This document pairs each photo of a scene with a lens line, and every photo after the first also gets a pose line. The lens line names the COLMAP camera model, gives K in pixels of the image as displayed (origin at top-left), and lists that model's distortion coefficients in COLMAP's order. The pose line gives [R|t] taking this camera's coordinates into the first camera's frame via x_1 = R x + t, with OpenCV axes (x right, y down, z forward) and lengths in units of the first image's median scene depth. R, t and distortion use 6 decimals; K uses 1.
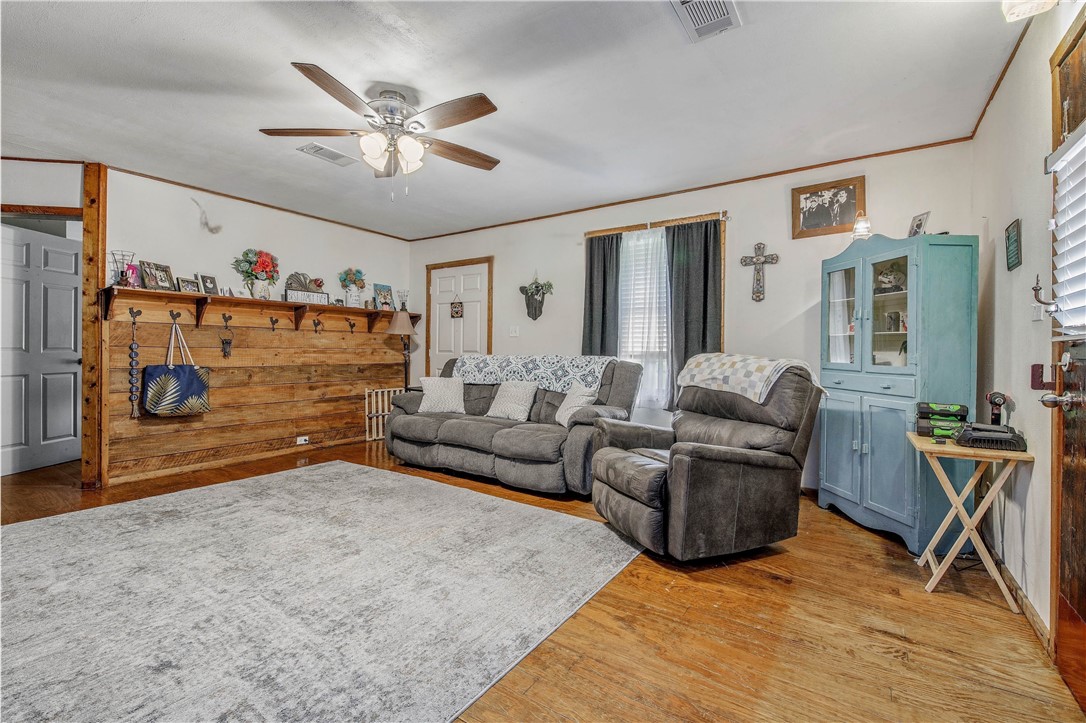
lens RADIAL K [[472.6, 0, 545.5], [0, 472.6, 356.0], [0, 0, 1]] dist [0.002290, -0.001087]
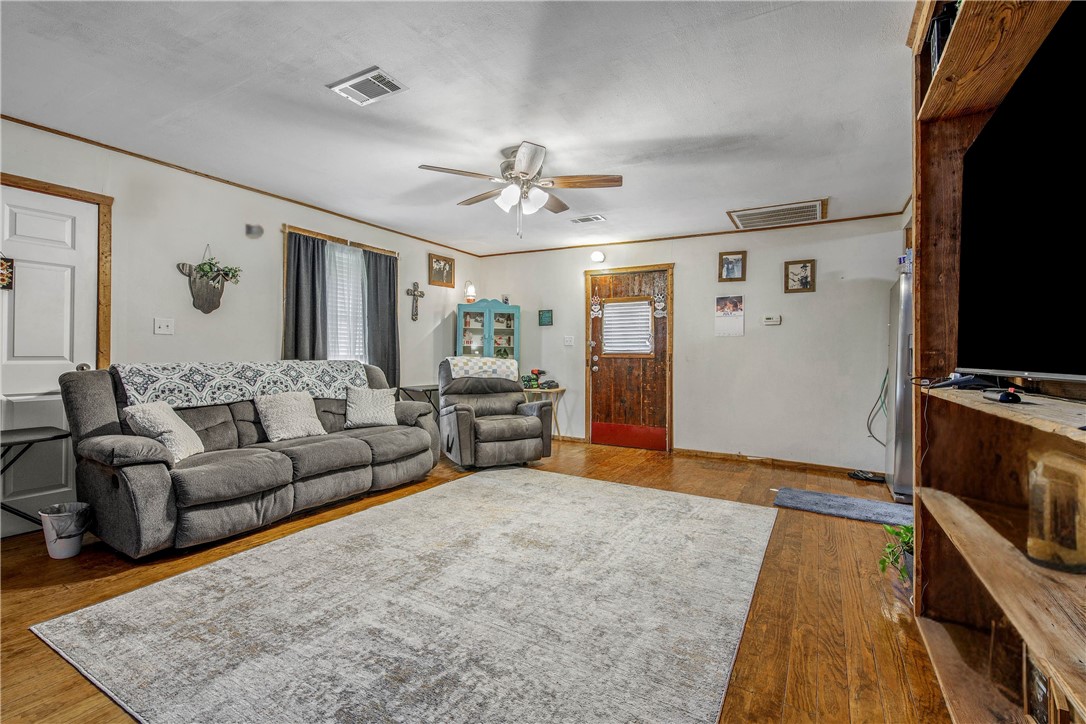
lens RADIAL K [[472.6, 0, 547.2], [0, 472.6, 355.5], [0, 0, 1]] dist [0.002290, -0.001087]
pose [[-0.081393, -0.012524, 0.996603, -1.067549], [0.004698, 0.999905, 0.012950, -0.023873], [-0.996671, 0.005736, -0.081327, 0.706817]]
